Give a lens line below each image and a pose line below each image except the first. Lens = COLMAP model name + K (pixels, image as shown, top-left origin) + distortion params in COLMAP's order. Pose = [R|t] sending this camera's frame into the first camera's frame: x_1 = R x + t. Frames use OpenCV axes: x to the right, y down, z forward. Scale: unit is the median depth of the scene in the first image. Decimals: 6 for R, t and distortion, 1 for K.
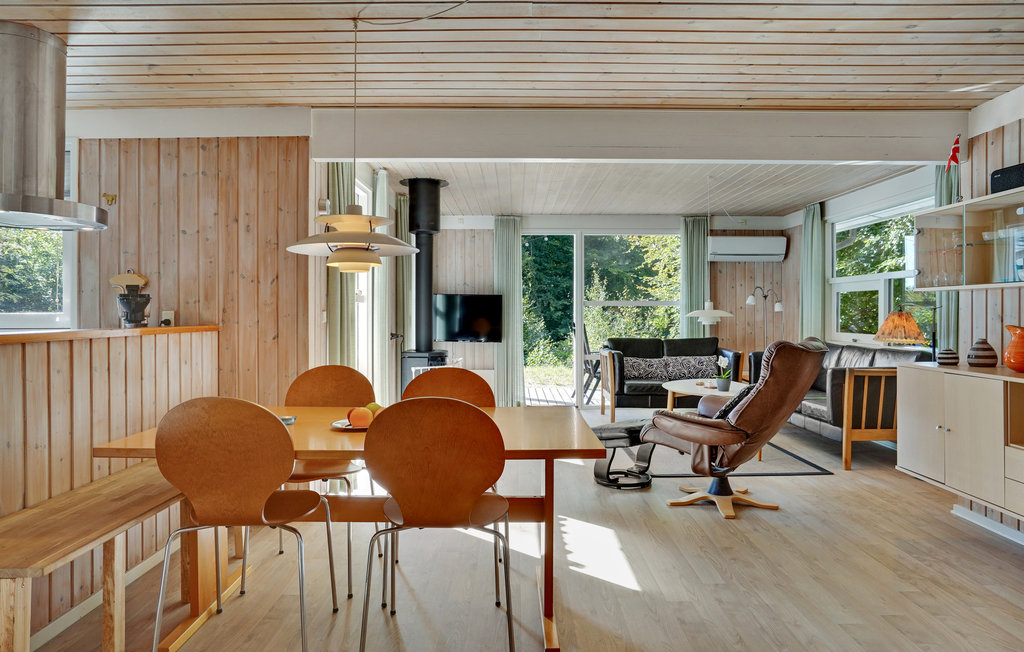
lens RADIAL K [[648.2, 0, 510.1], [0, 648.2, 302.1], [0, 0, 1]] dist [-0.004972, -0.000873]
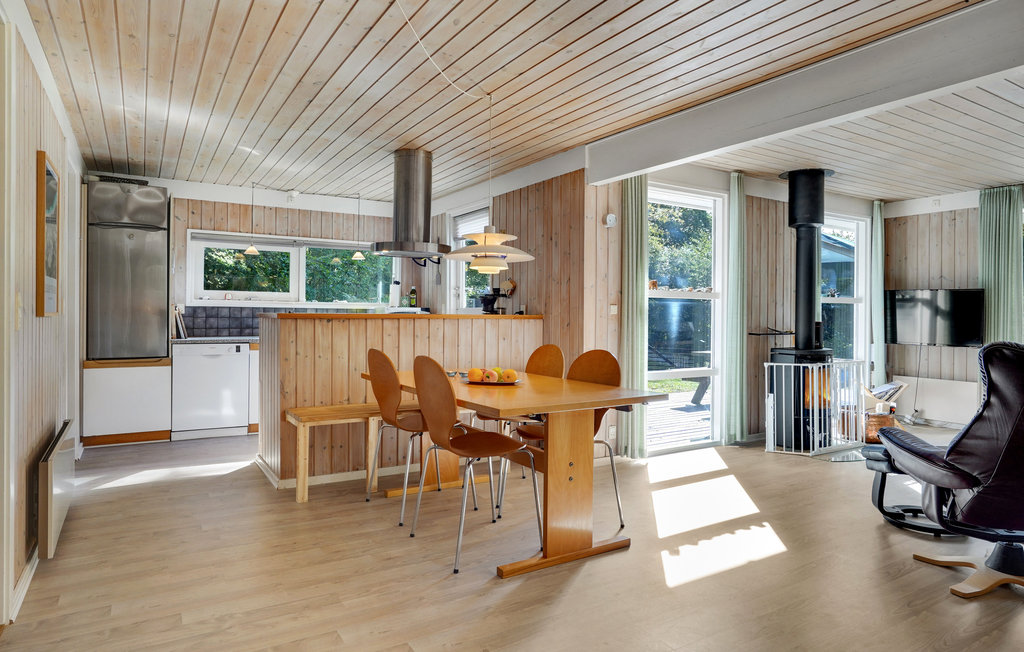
lens RADIAL K [[625.3, 0, 511.3], [0, 625.3, 304.4], [0, 0, 1]] dist [-0.069409, 0.061455]
pose [[0.526228, -0.007431, -0.850311, 0.657142], [0.004520, 0.999972, -0.005942, 0.020458], [0.850331, -0.000716, 0.526247, 0.231455]]
